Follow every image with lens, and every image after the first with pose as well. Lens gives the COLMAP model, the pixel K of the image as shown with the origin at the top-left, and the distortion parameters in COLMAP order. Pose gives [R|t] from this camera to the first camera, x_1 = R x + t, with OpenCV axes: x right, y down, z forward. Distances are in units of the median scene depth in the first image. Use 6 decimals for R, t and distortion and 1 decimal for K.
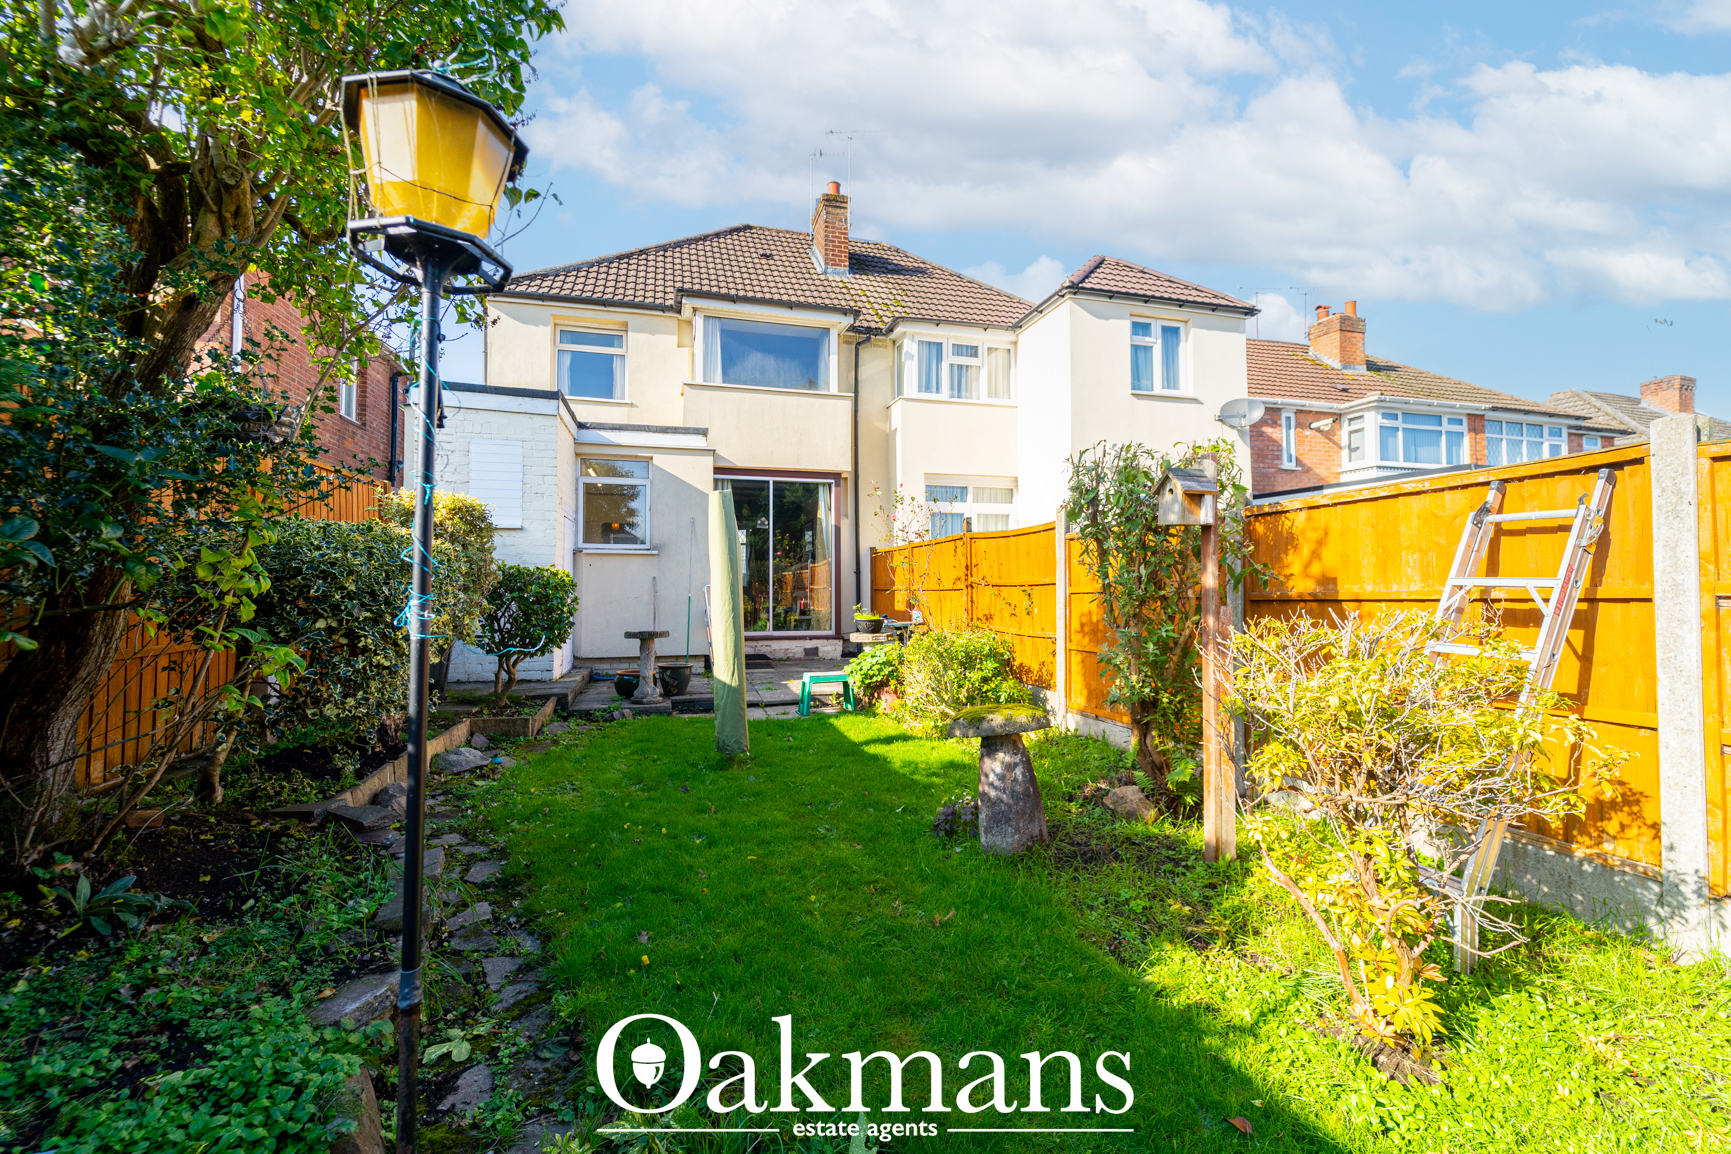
lens RADIAL K [[710.6, 0, 867.0], [0, 710.6, 576.1], [0, 0, 1]] dist [0.003586, -0.001746]
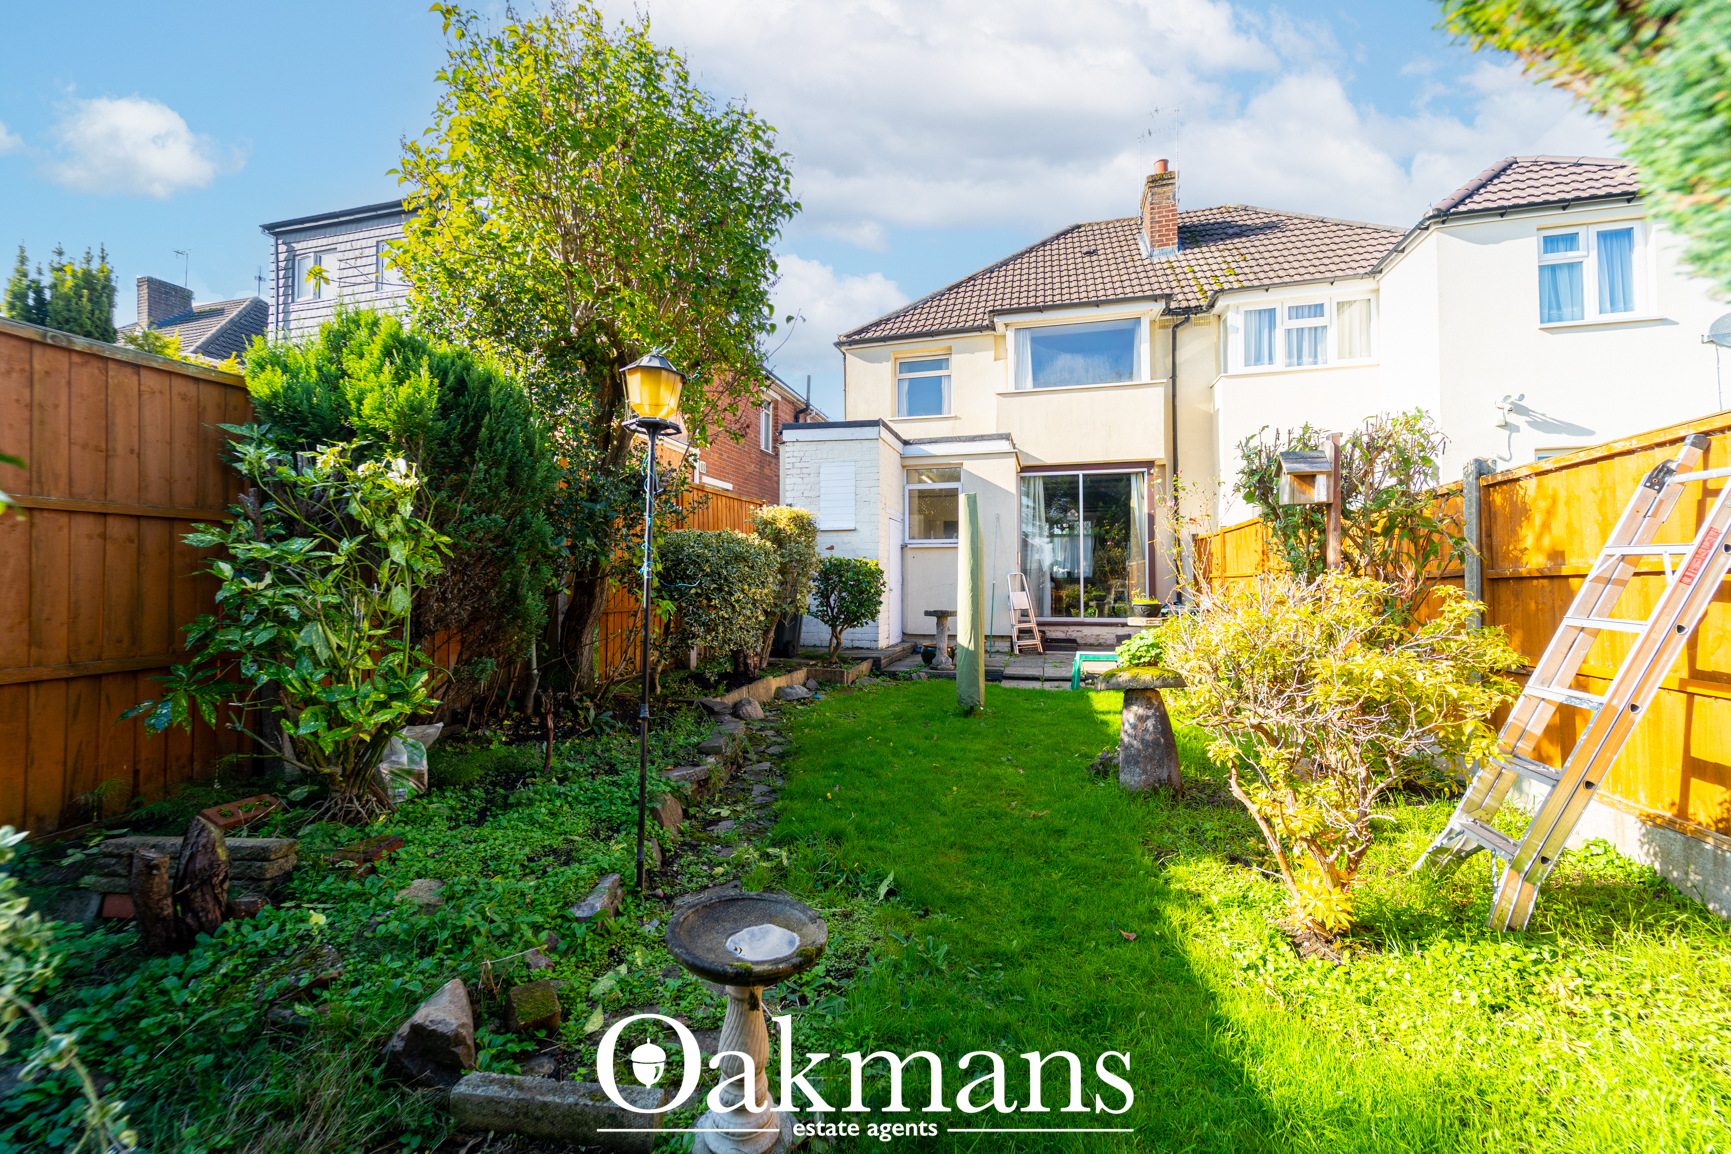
lens RADIAL K [[710.6, 0, 860.0], [0, 710.6, 577.6], [0, 0, 1]] dist [0.003586, -0.001746]
pose [[0.861674, -0.005220, -0.507436, 0.121324], [0.010993, 0.999904, 0.008381, 0.006369], [0.507344, -0.012800, 0.861649, -0.074862]]
